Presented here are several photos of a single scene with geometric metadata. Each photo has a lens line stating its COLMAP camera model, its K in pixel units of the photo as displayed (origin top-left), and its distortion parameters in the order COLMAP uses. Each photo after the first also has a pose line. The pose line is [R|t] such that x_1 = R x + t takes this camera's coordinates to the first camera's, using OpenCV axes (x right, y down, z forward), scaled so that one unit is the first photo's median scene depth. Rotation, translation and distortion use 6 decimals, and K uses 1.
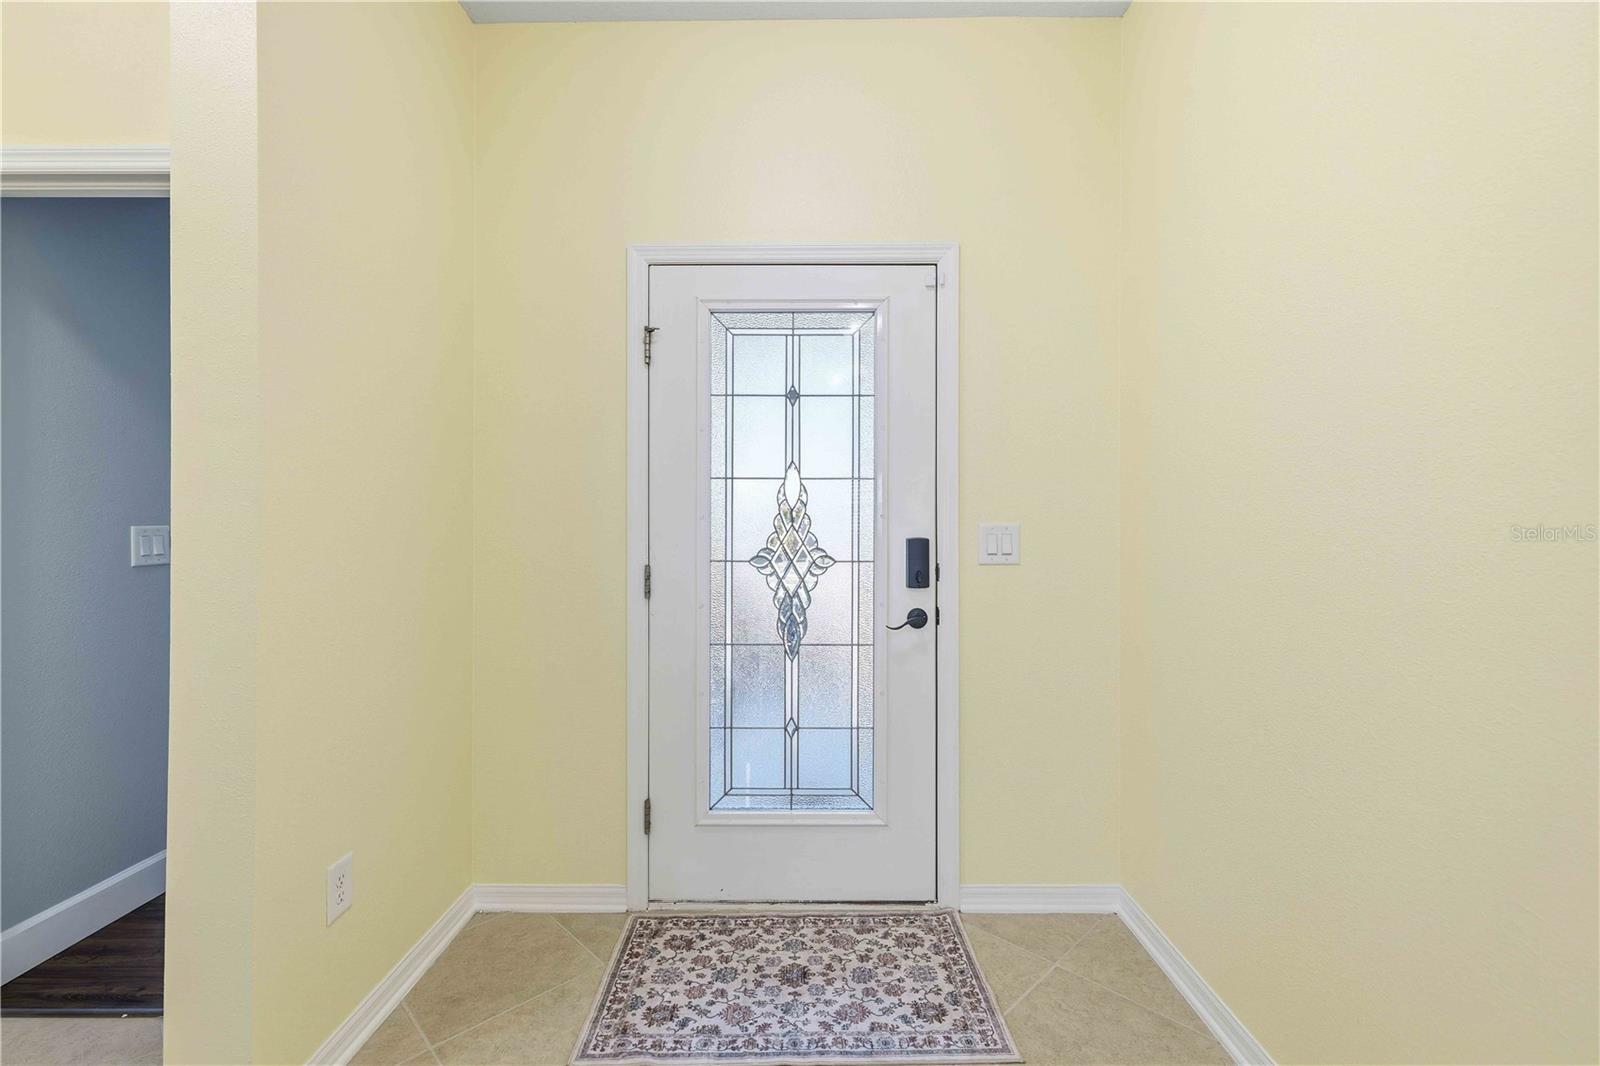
lens RADIAL K [[697.2, 0, 794.6], [0, 697.2, 523.1], [0, 0, 1]] dist [-0.001563, 0.002451]
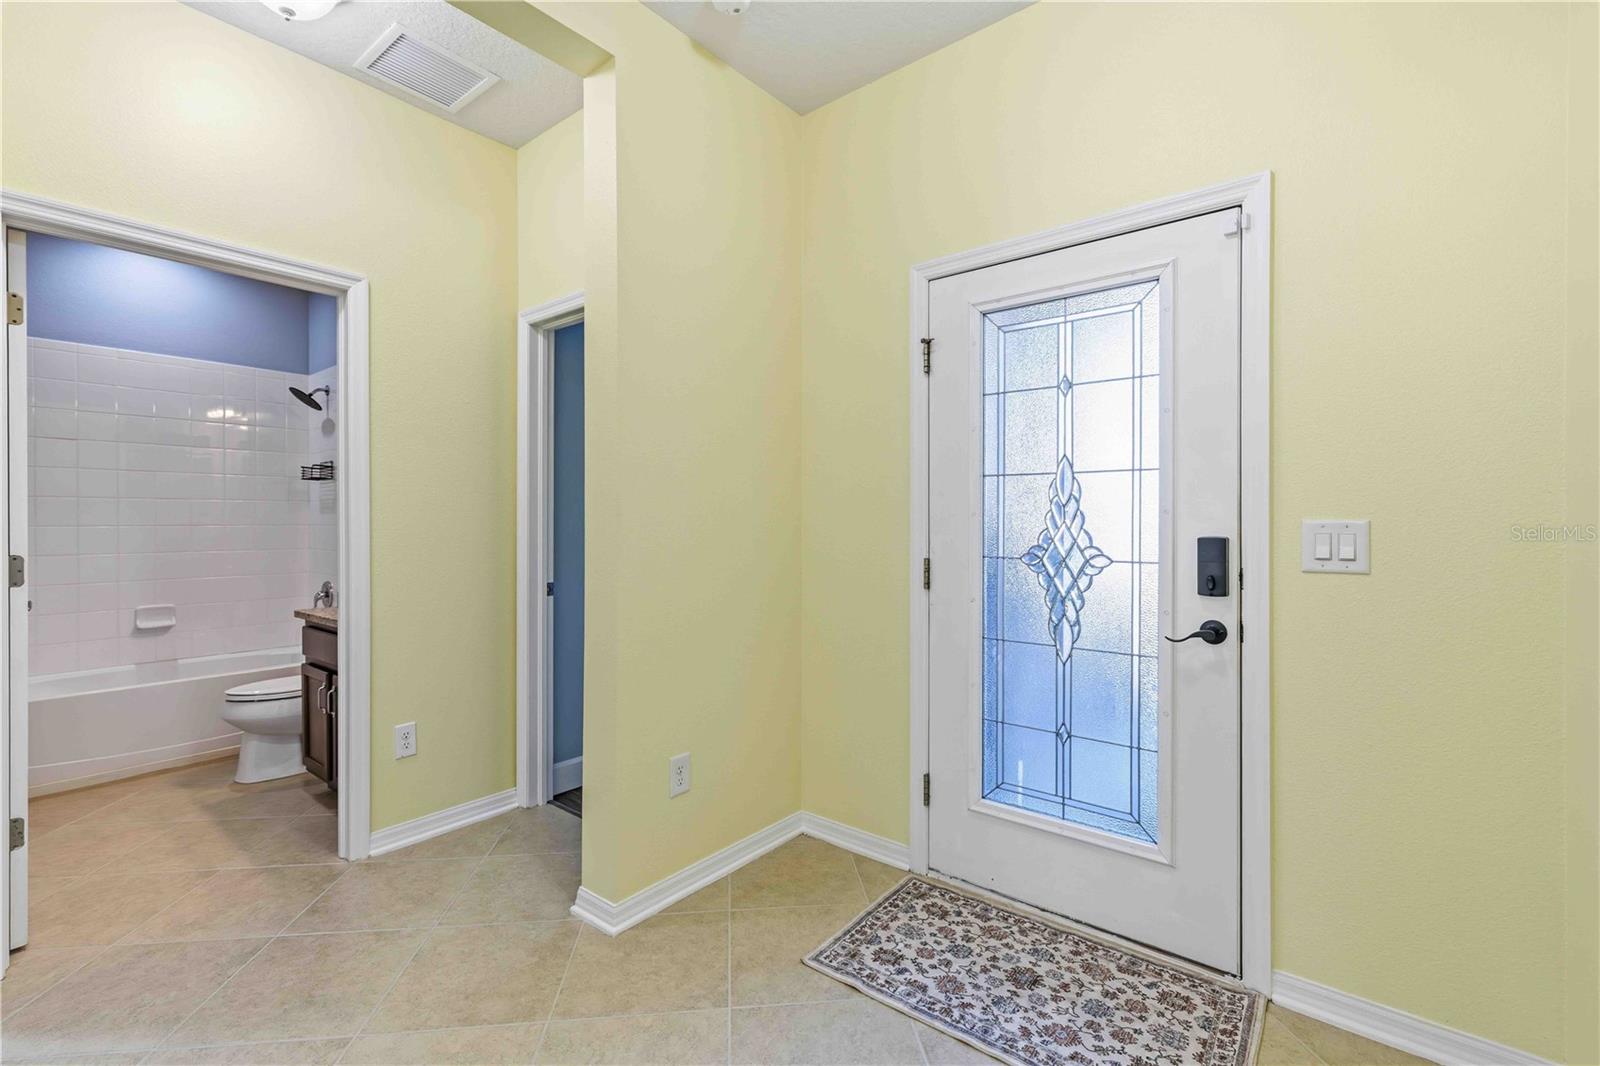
lens RADIAL K [[697.2, 0, 785.8], [0, 697.2, 519.9], [0, 0, 1]] dist [-0.001563, 0.002451]
pose [[0.775081, -0.001167, -0.631861, 0.313719], [0.003102, 0.999993, 0.001959, -0.002705], [0.631854, -0.003478, 0.775080, 0.020860]]
